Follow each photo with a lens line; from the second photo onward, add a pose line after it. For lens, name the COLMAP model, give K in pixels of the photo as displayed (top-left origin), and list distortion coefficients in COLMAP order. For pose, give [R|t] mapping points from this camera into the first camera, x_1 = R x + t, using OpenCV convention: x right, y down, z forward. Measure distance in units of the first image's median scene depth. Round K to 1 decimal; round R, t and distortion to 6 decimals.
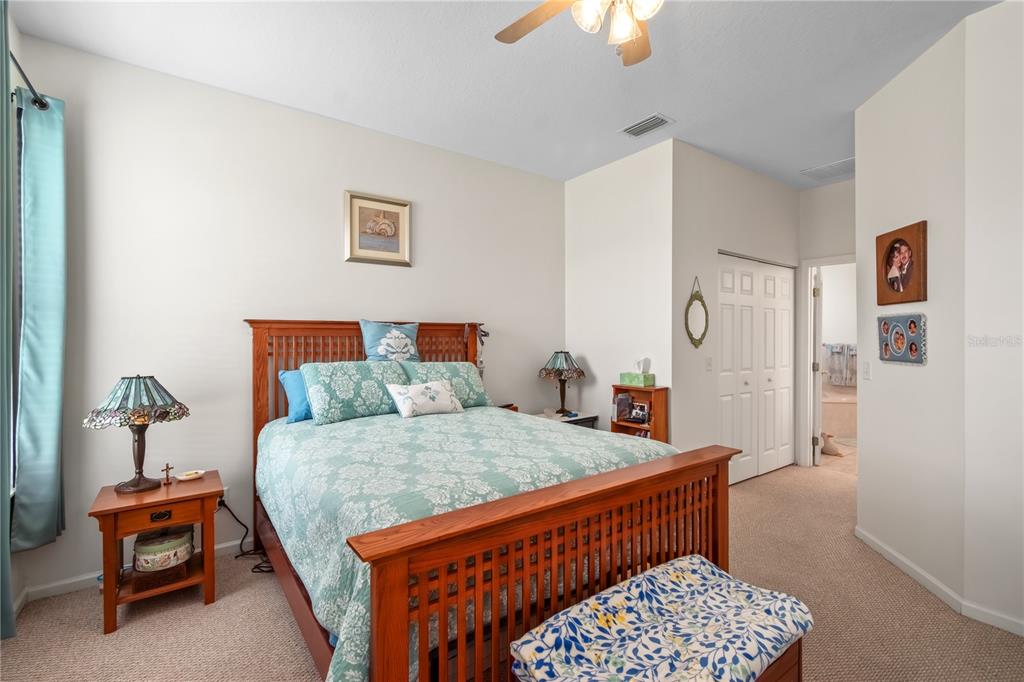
lens RADIAL K [[463.5, 0, 531.6], [0, 463.5, 340.1], [0, 0, 1]] dist [0.000514, -0.000391]
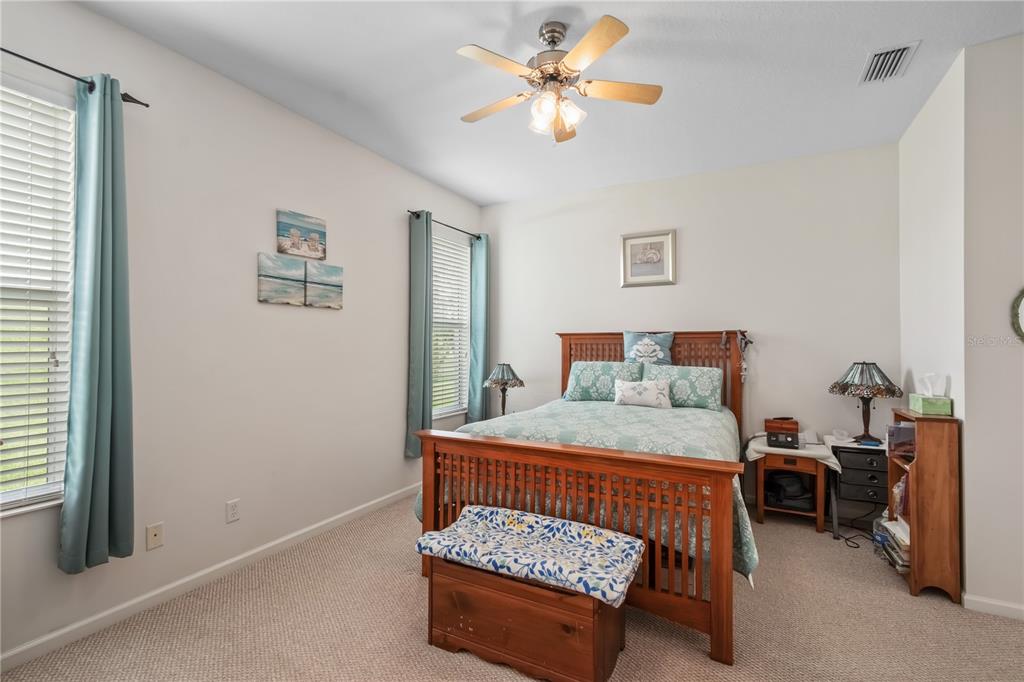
lens RADIAL K [[460.7, 0, 512.2], [0, 460.7, 349.6], [0, 0, 1]] dist [0.001132, -0.000270]
pose [[0.441746, 0.017098, -0.896977, 0.683470], [-0.005158, 0.999850, 0.016519, -0.010993], [0.897126, -0.002671, 0.441768, 0.124730]]
